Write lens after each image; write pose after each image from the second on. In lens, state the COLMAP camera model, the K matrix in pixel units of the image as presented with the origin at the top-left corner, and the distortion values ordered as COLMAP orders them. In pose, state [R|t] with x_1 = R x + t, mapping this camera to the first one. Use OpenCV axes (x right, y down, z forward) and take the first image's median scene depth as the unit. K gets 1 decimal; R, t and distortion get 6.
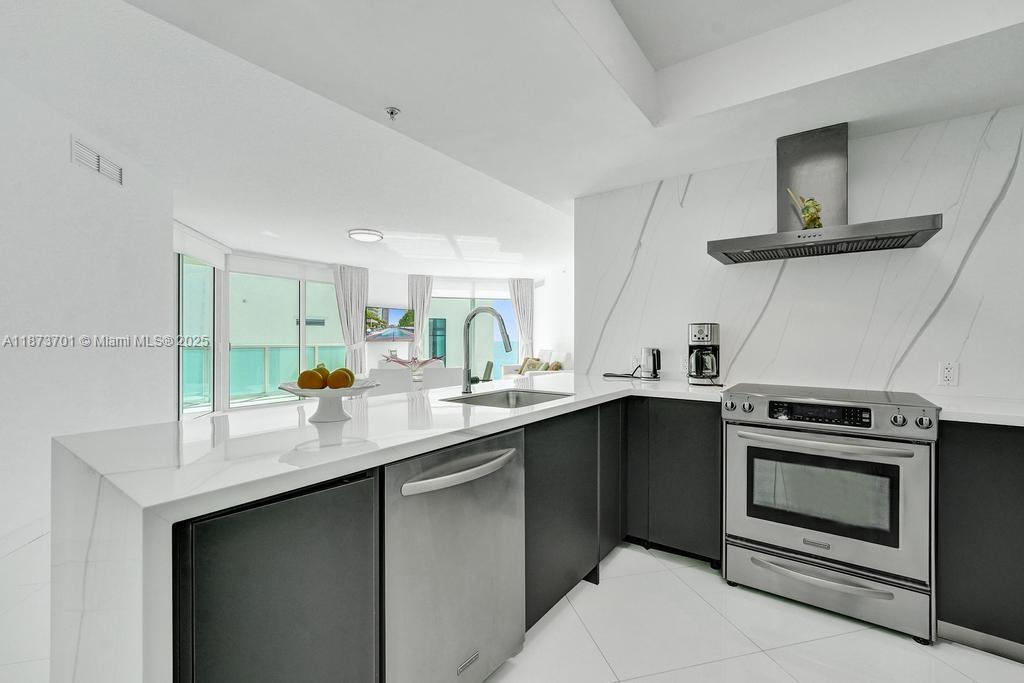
lens RADIAL K [[436.2, 0, 516.6], [0, 436.2, 341.5], [0, 0, 1]] dist [0.000560, 0.000035]
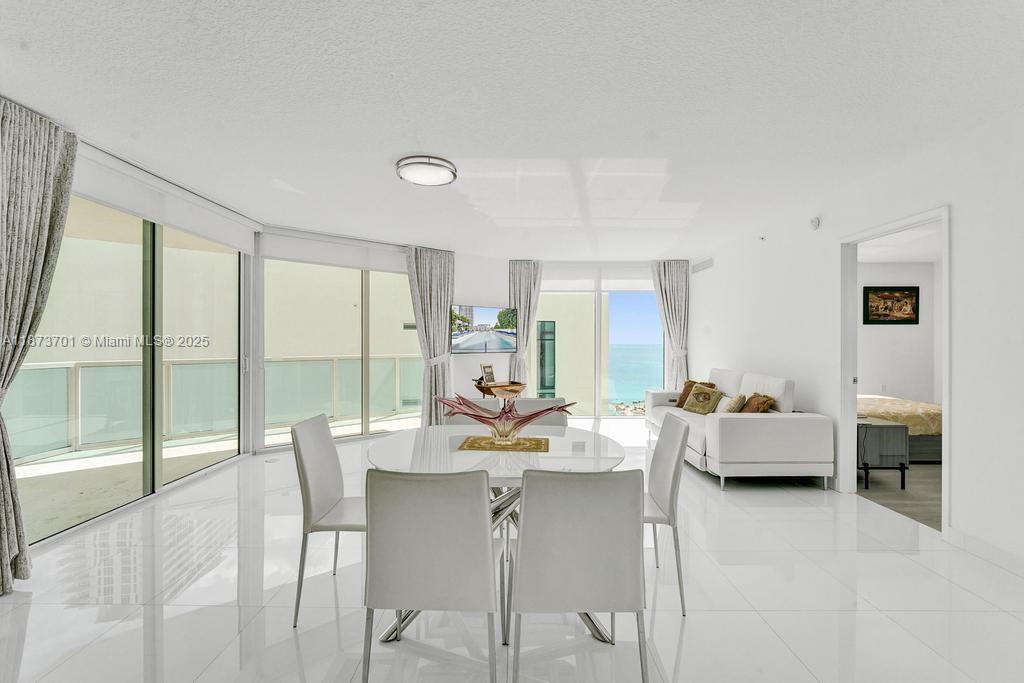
lens RADIAL K [[436.2, 0, 516.6], [0, 436.2, 341.5], [0, 0, 1]] dist [0.000560, 0.000035]
pose [[0.970299, -0.000390, -0.241909, -0.067789], [-0.000798, 0.999988, -0.004812, -0.016764], [0.241908, 0.004862, 0.970287, 0.334045]]
